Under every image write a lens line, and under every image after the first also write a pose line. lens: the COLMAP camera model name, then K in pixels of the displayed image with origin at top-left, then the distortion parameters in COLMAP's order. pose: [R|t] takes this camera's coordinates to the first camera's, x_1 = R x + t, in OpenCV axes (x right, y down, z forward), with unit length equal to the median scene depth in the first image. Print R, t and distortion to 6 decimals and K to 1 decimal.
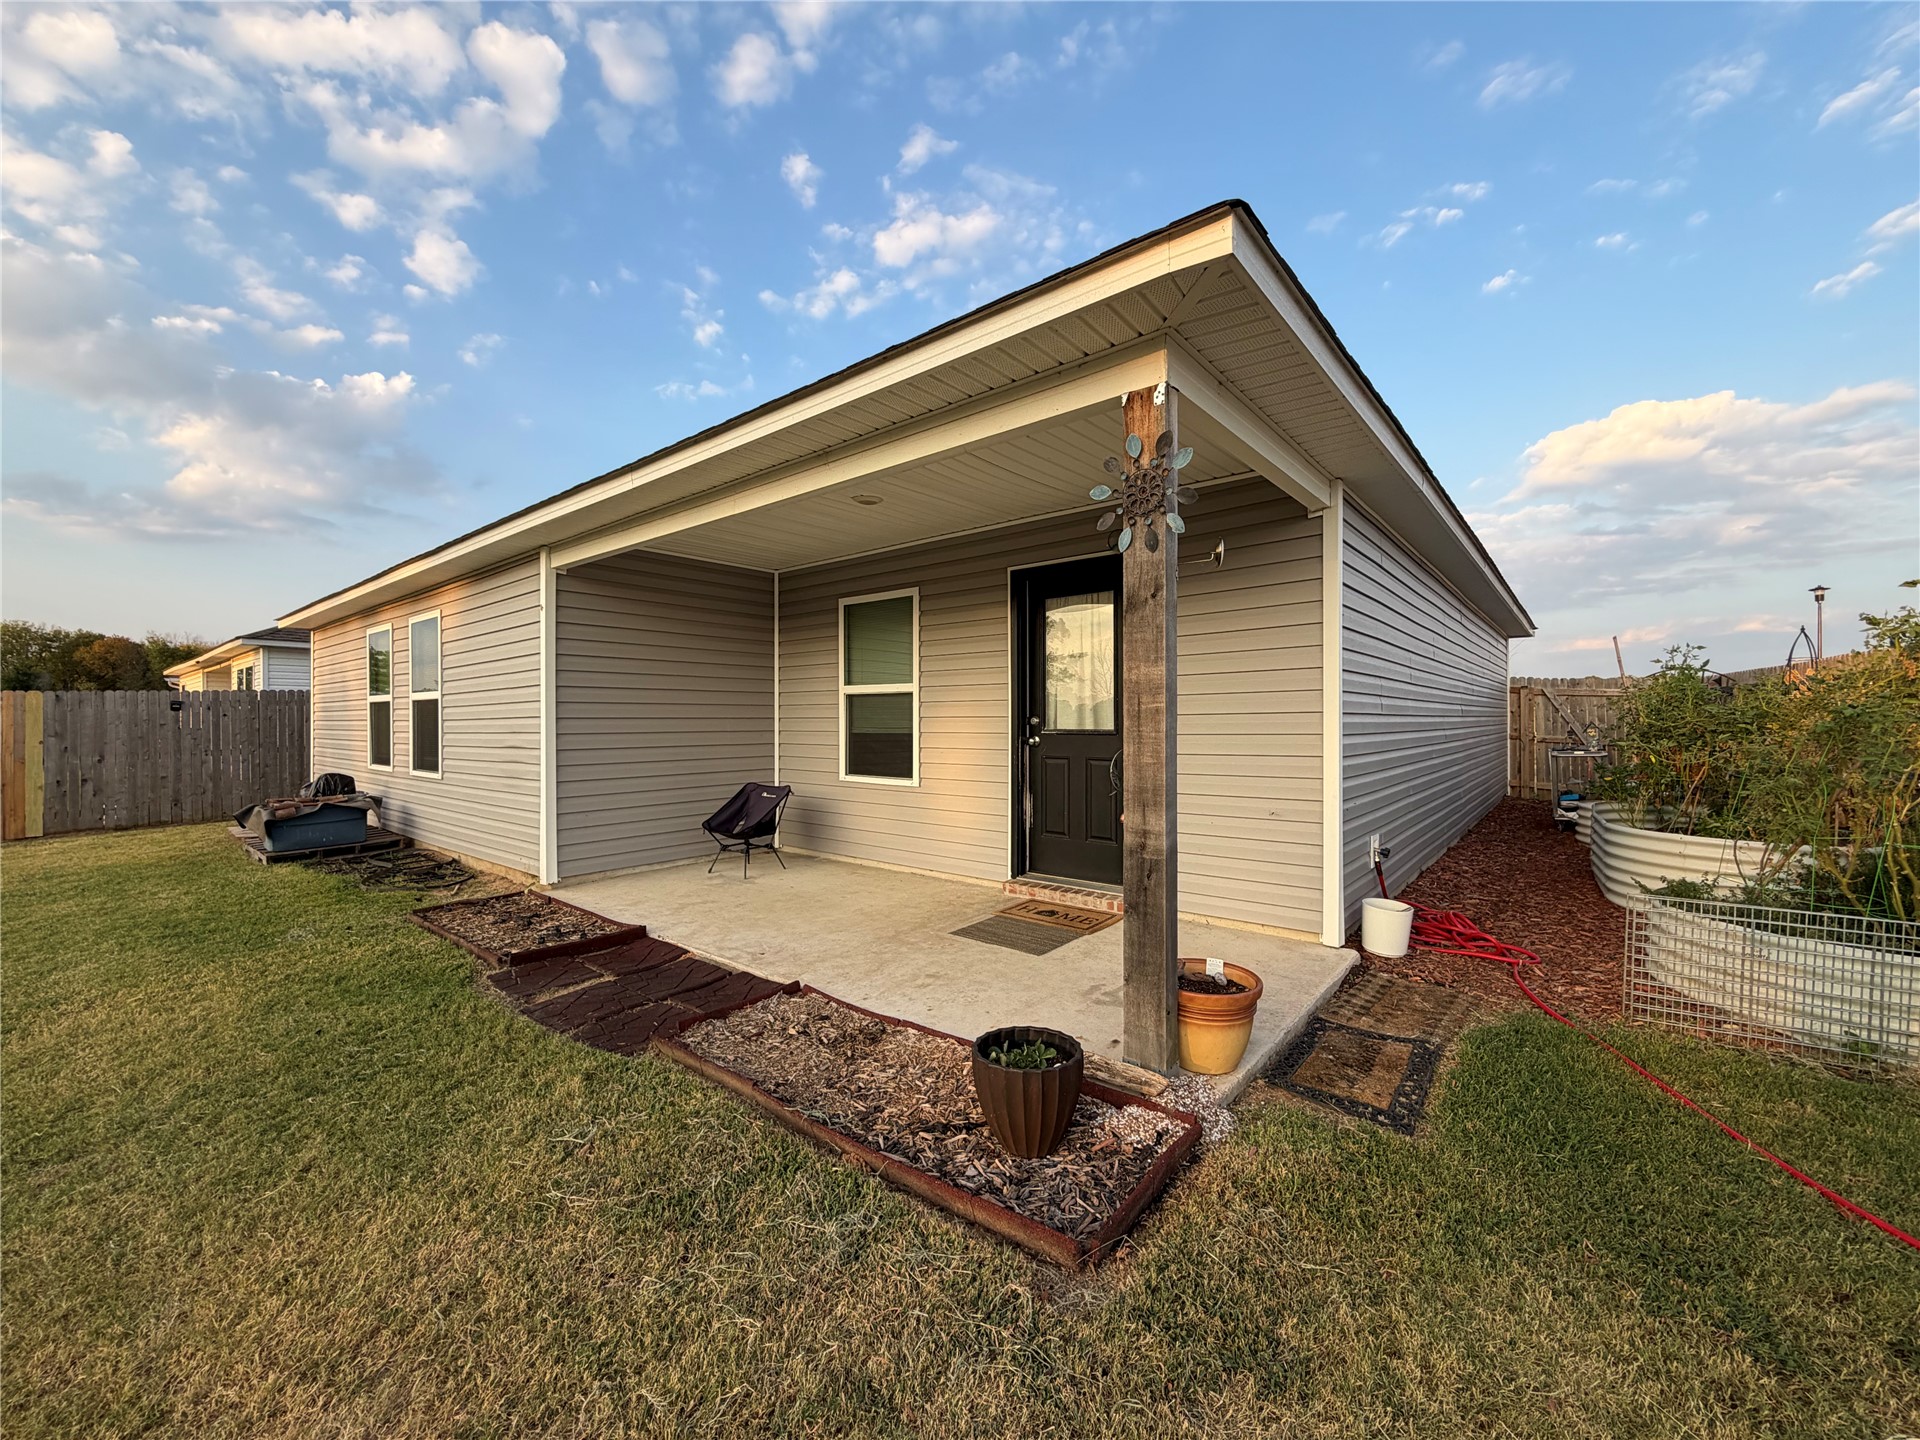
lens RADIAL K [[767.1, 0, 954.1], [0, 767.1, 723.0], [0, 0, 1]] dist [-0.000461, -0.000308]
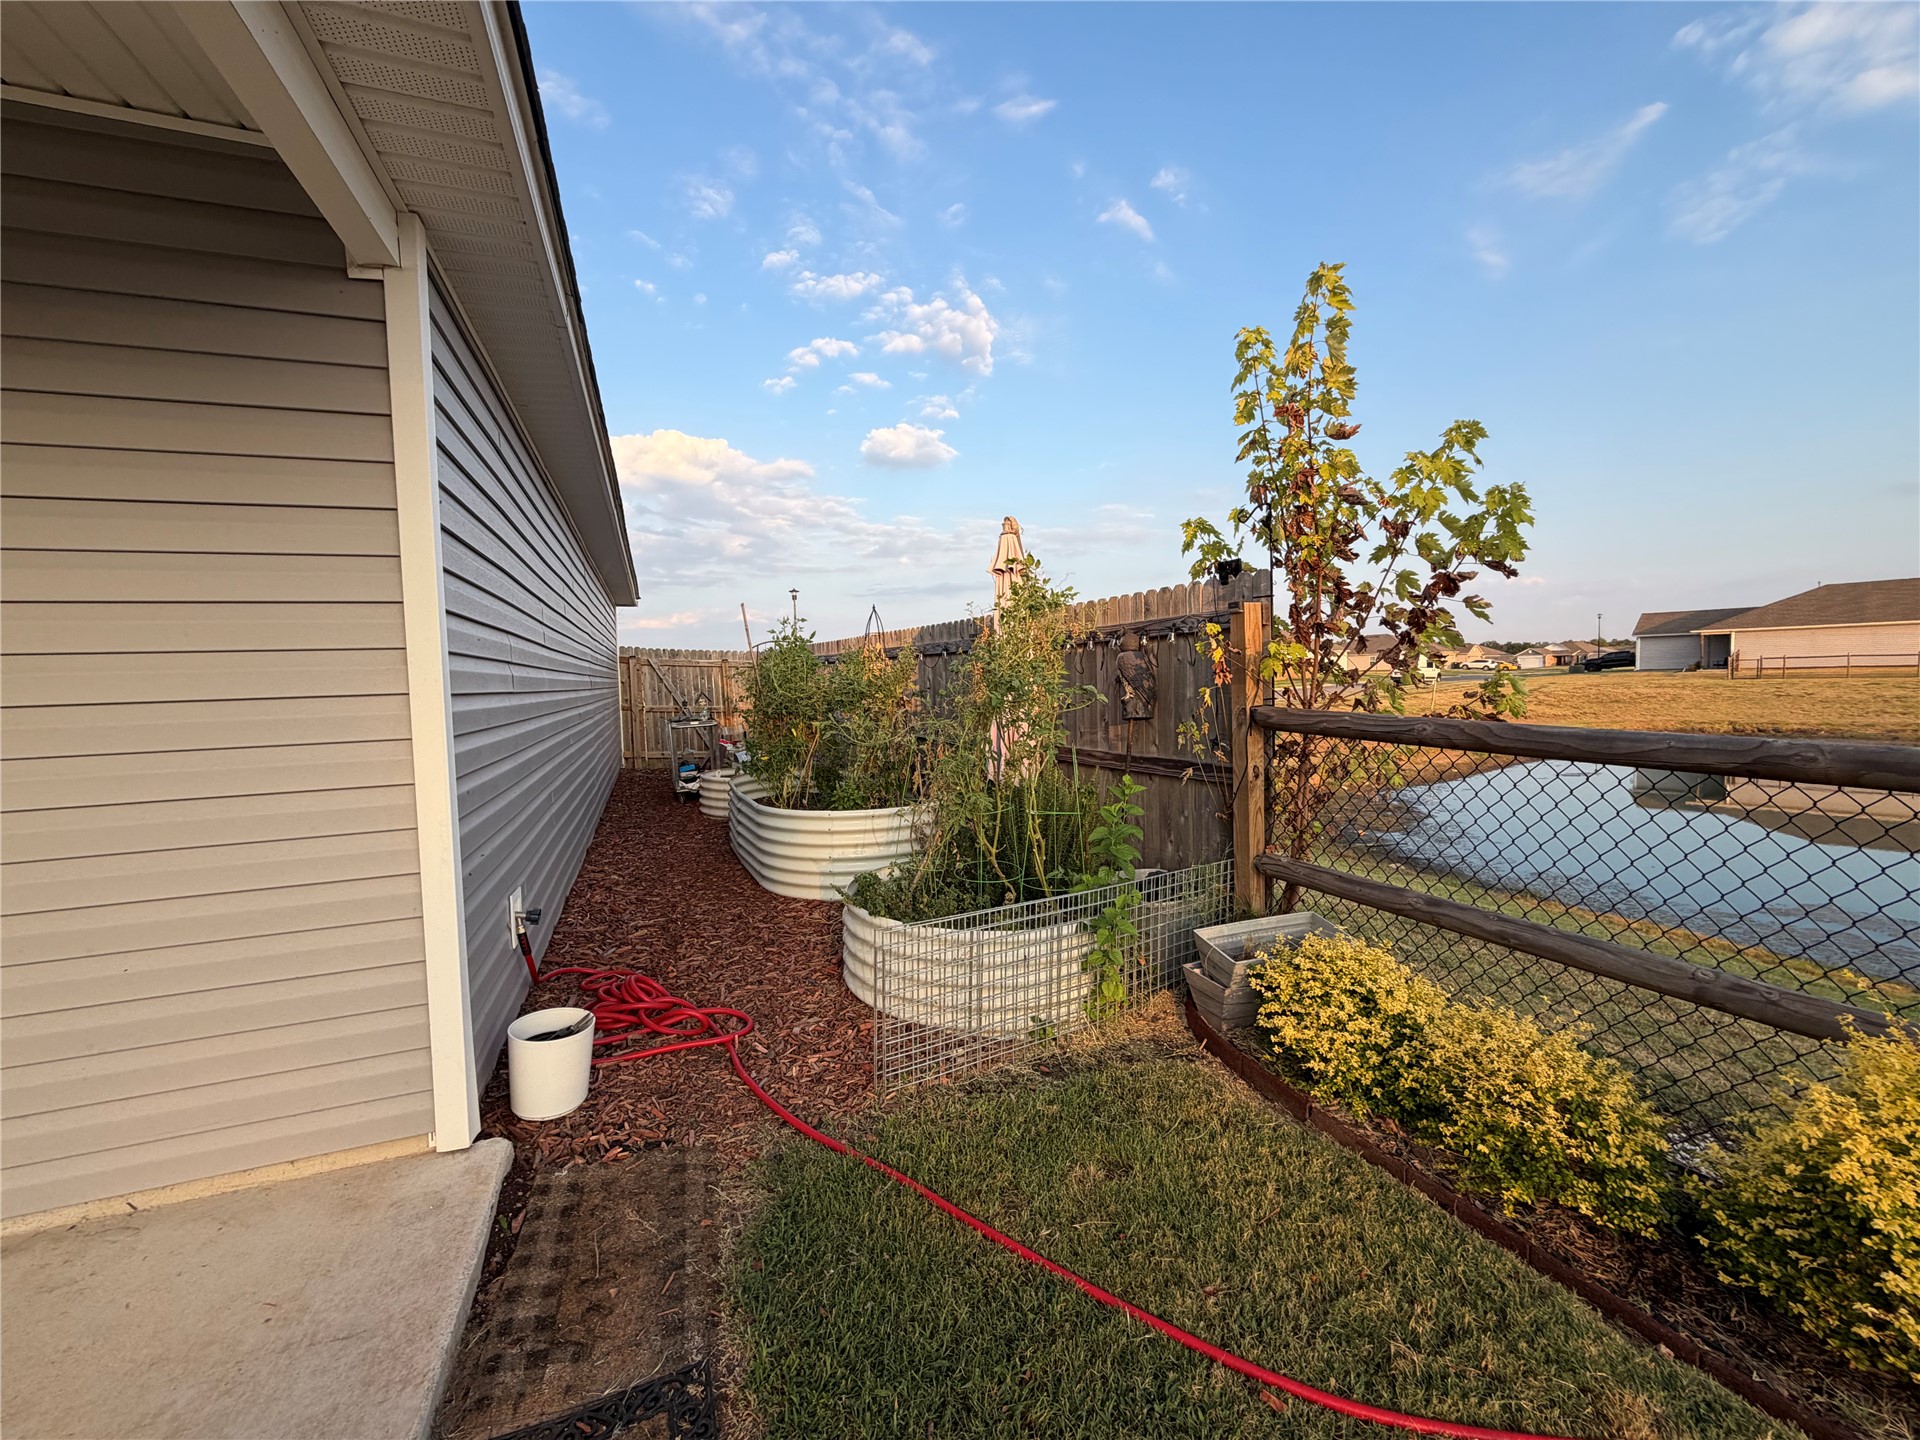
lens RADIAL K [[767.1, 0, 954.1], [0, 767.1, 723.0], [0, 0, 1]] dist [-0.000461, -0.000308]
pose [[0.483355, -0.058676, 0.873456, 0.191387], [0.024402, 0.998267, 0.053556, -0.011703], [-0.875084, -0.004572, 0.483949, 0.397481]]
